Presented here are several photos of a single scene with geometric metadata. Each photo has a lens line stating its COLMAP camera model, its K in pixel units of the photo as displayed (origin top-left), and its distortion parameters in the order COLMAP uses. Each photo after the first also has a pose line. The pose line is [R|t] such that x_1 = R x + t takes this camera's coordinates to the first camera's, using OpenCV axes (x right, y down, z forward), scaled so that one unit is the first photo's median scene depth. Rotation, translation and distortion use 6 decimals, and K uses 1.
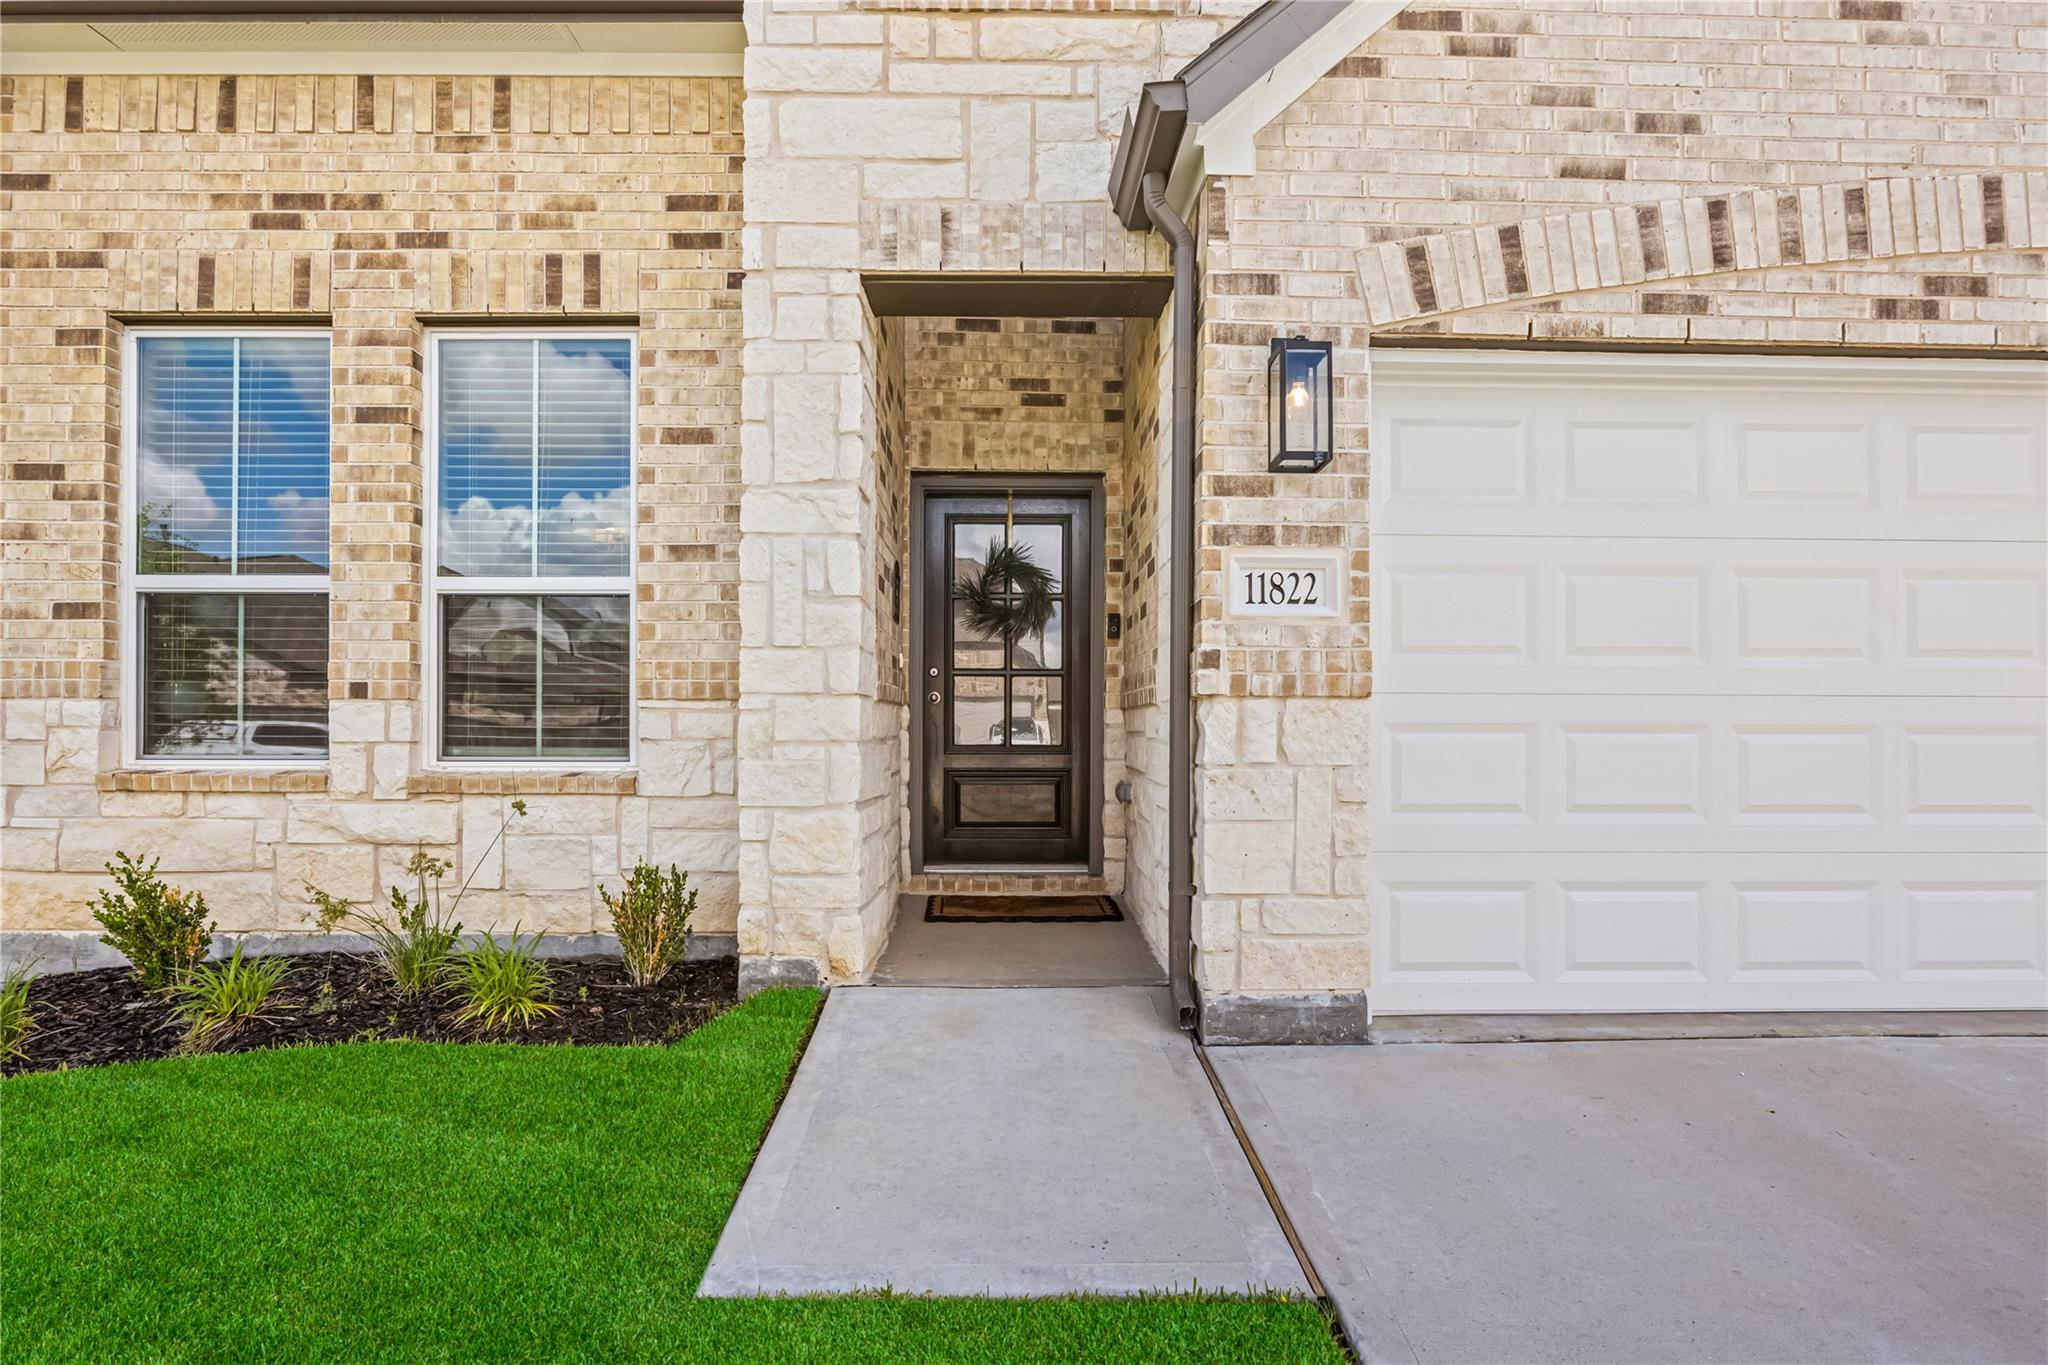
lens RADIAL K [[1063.3, 0, 1020.5], [0, 1063.3, 694.4], [0, 0, 1]] dist [-0.012959, 0.000825]
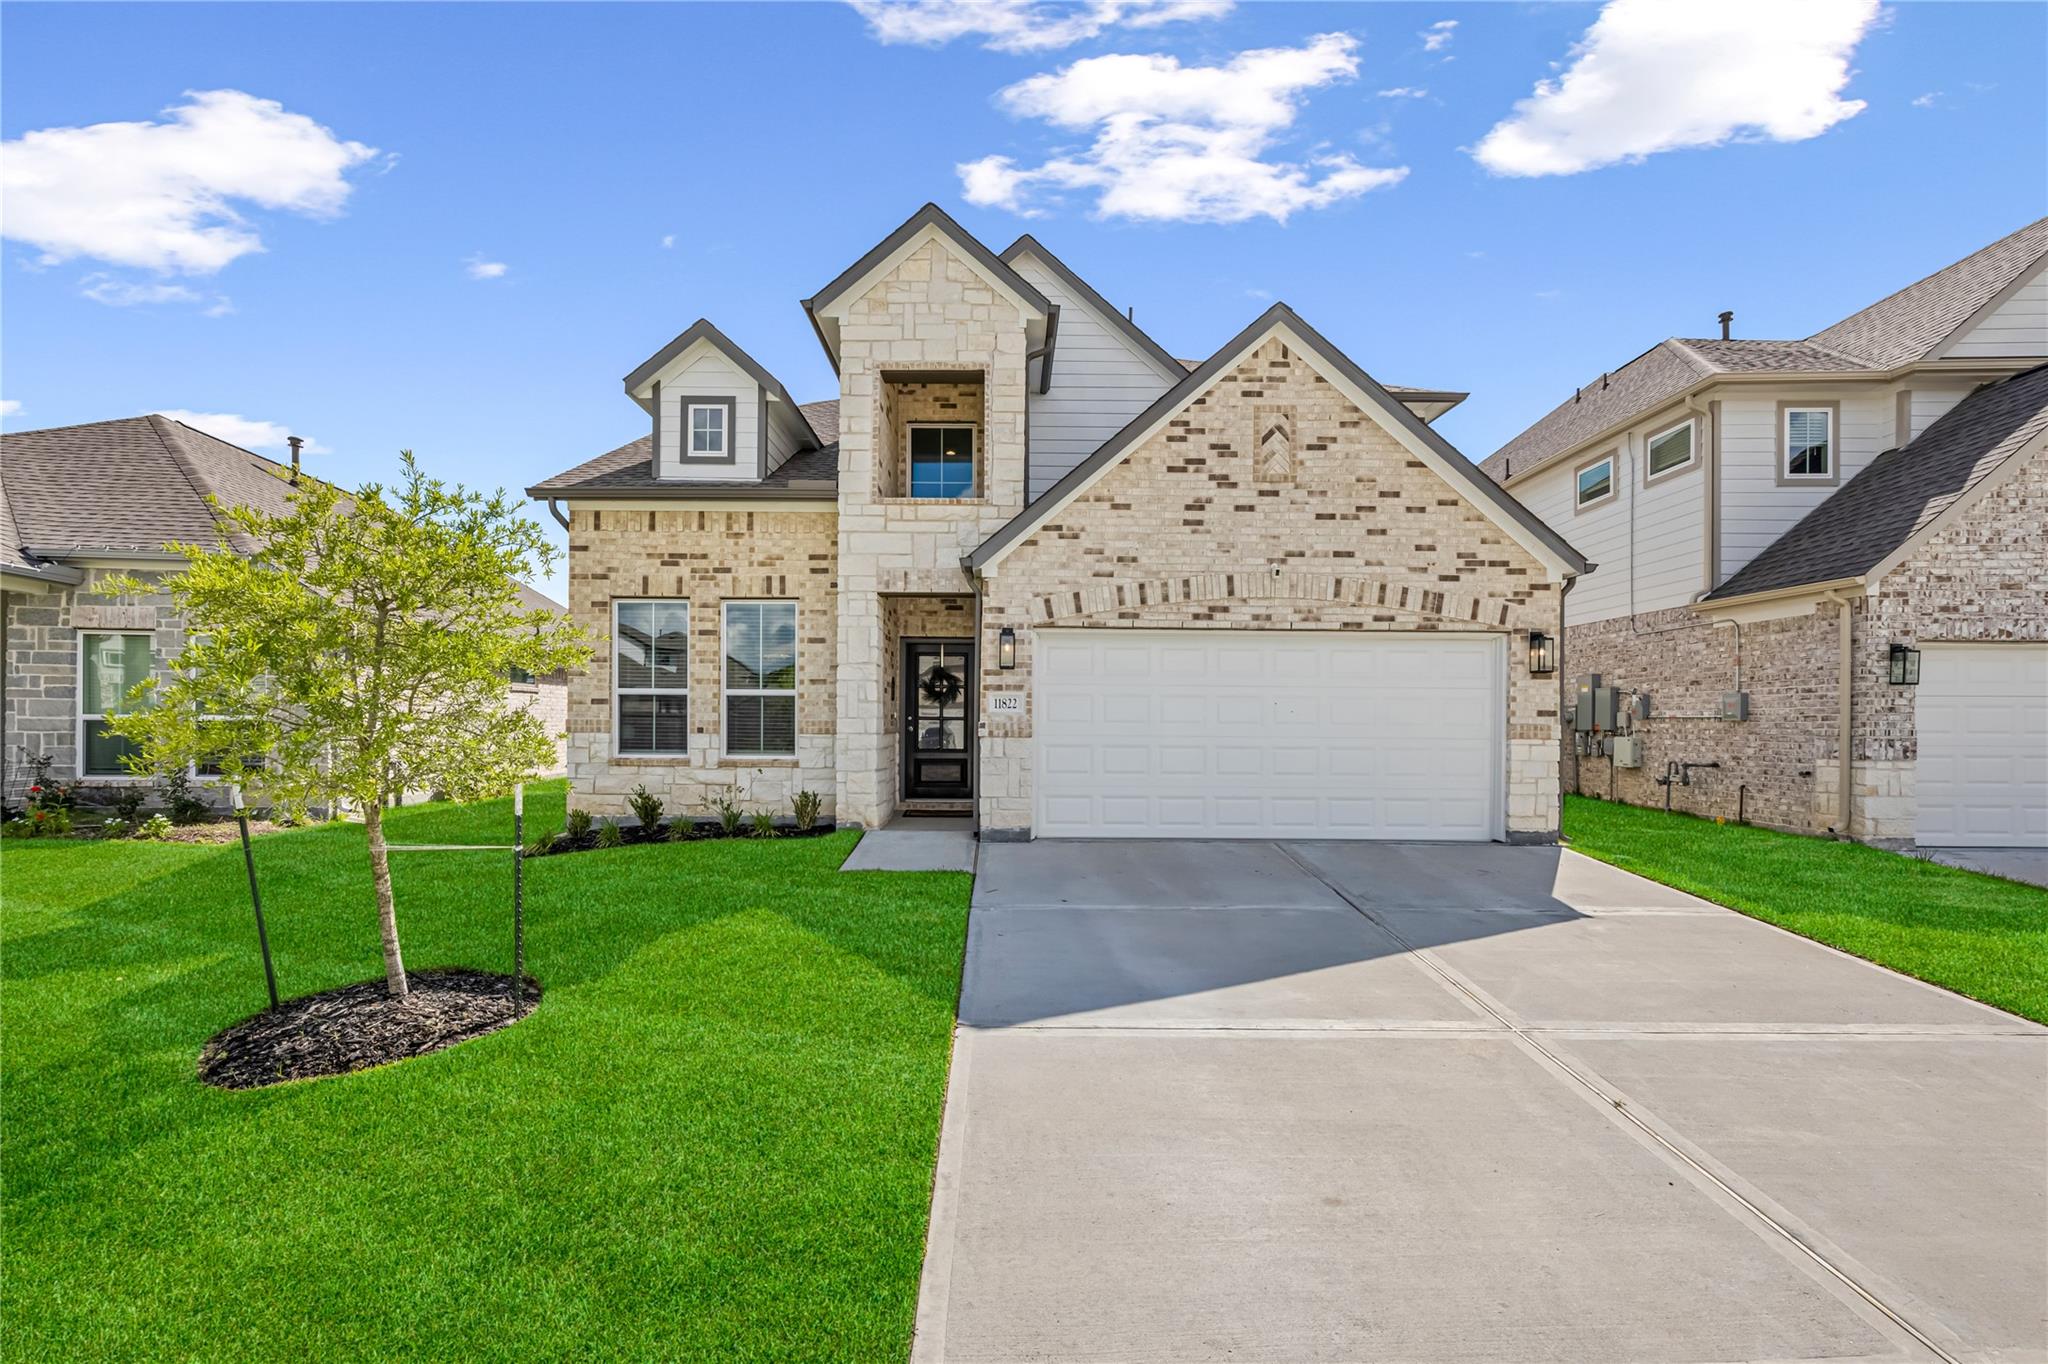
lens RADIAL K [[921.4, 0, 1031.0], [0, 921.4, 696.2], [0, 0, 1]] dist [-0.000981, 0.000710]
pose [[0.999987, 0.004462, 0.002356, 0.275229], [-0.004463, 0.999990, 0.000506, -0.107946], [-0.002354, -0.000517, 0.999997, -1.586744]]
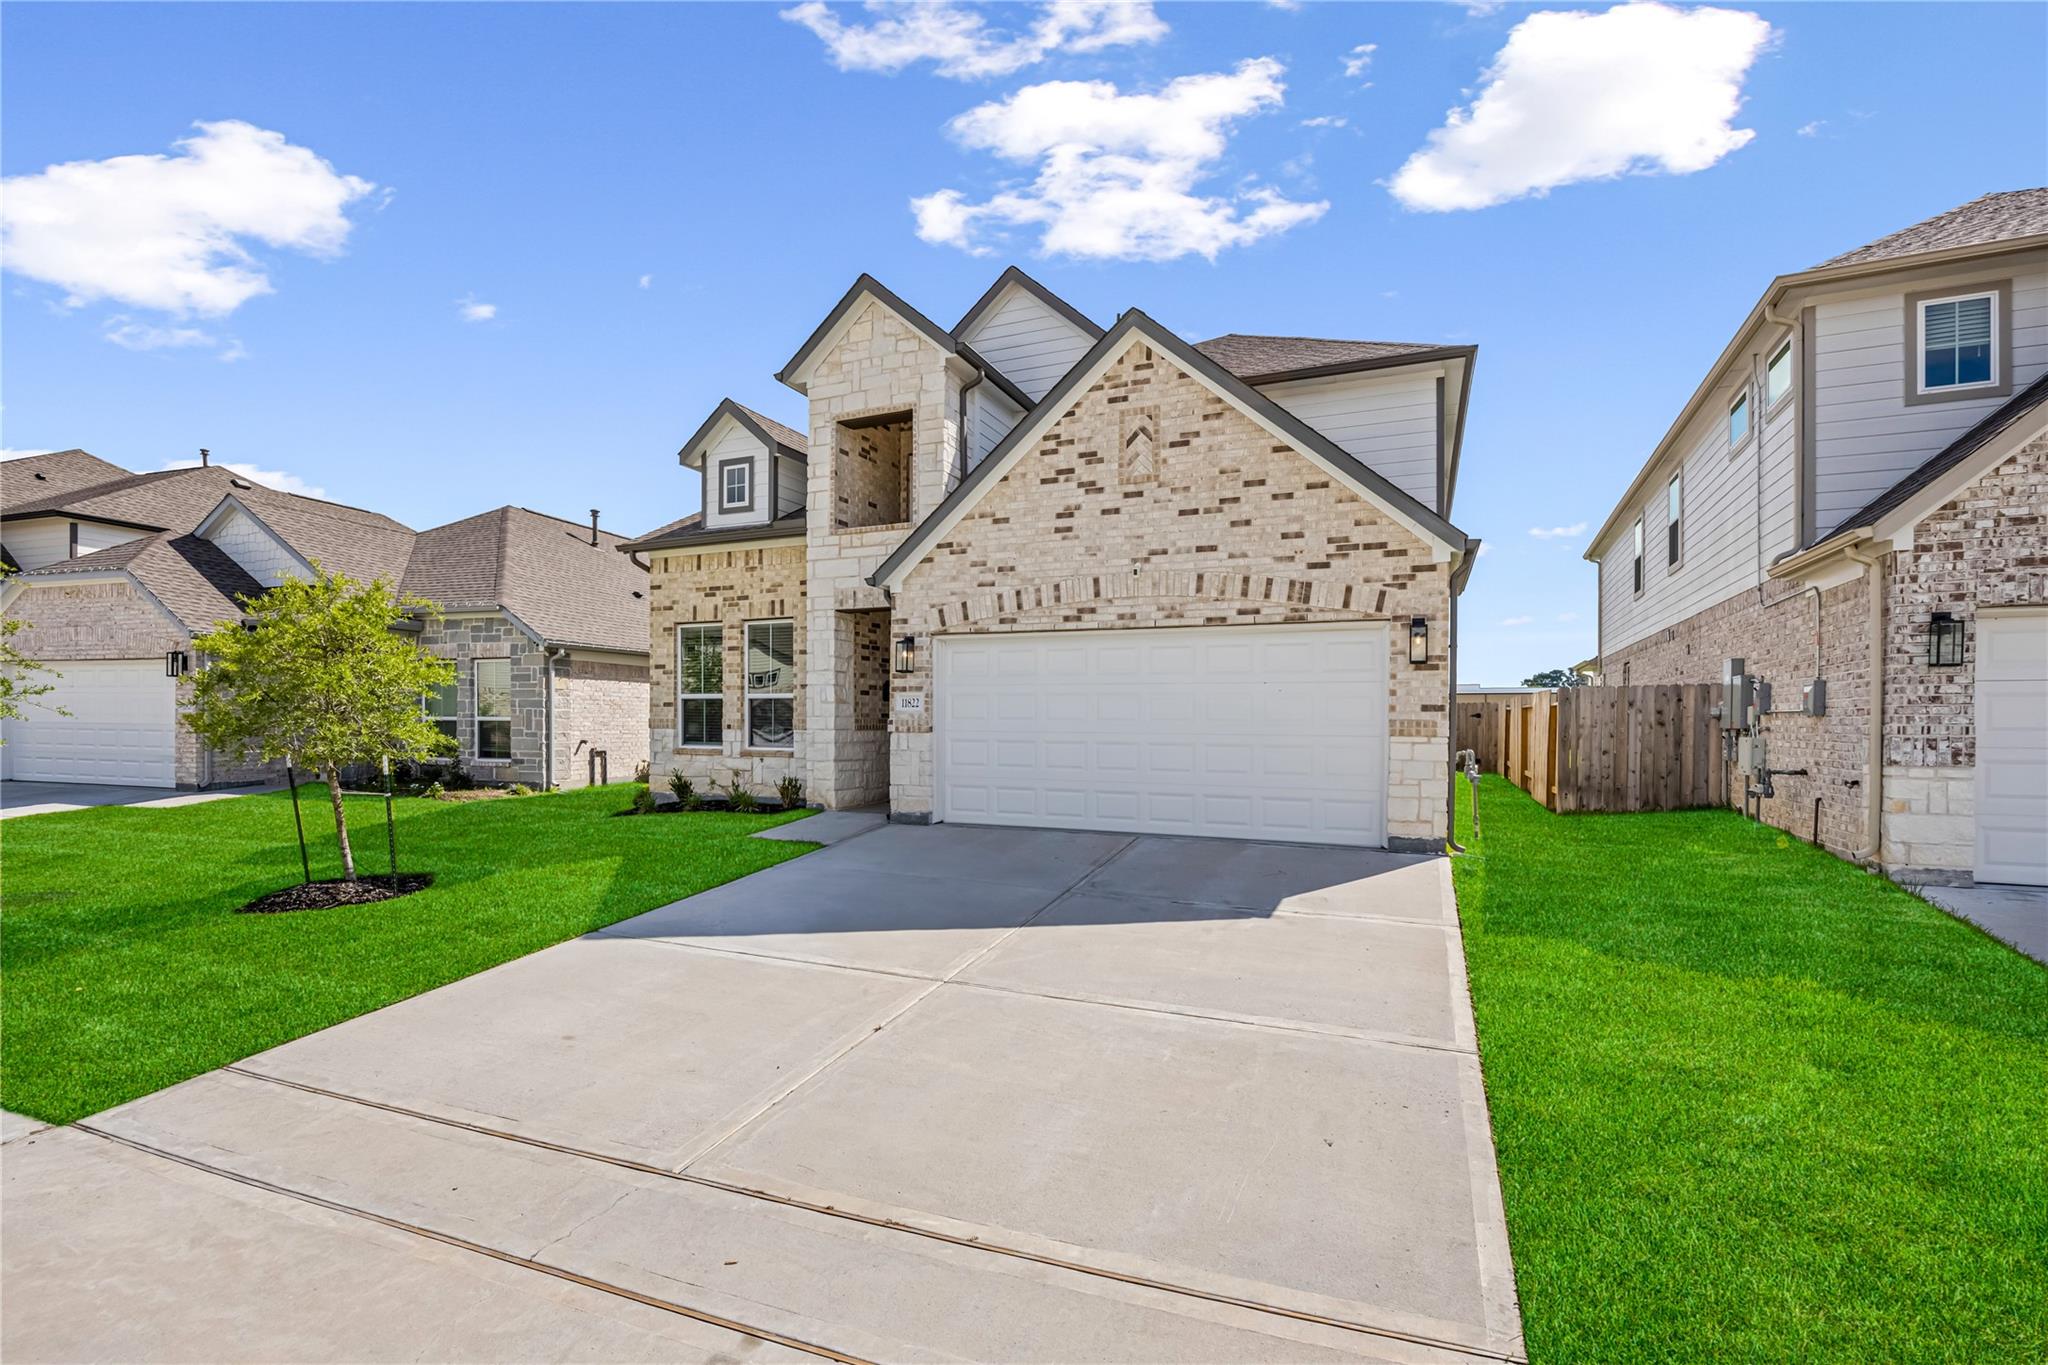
lens RADIAL K [[974.3, 0, 1015.1], [0, 974.3, 704.1], [0, 0, 1]] dist [-0.018334, 0.005076]
pose [[0.906479, -0.004826, -0.422223, 1.749253], [0.007729, 0.999957, 0.005164, -0.096156], [0.422180, -0.007944, 0.906477, -1.675422]]
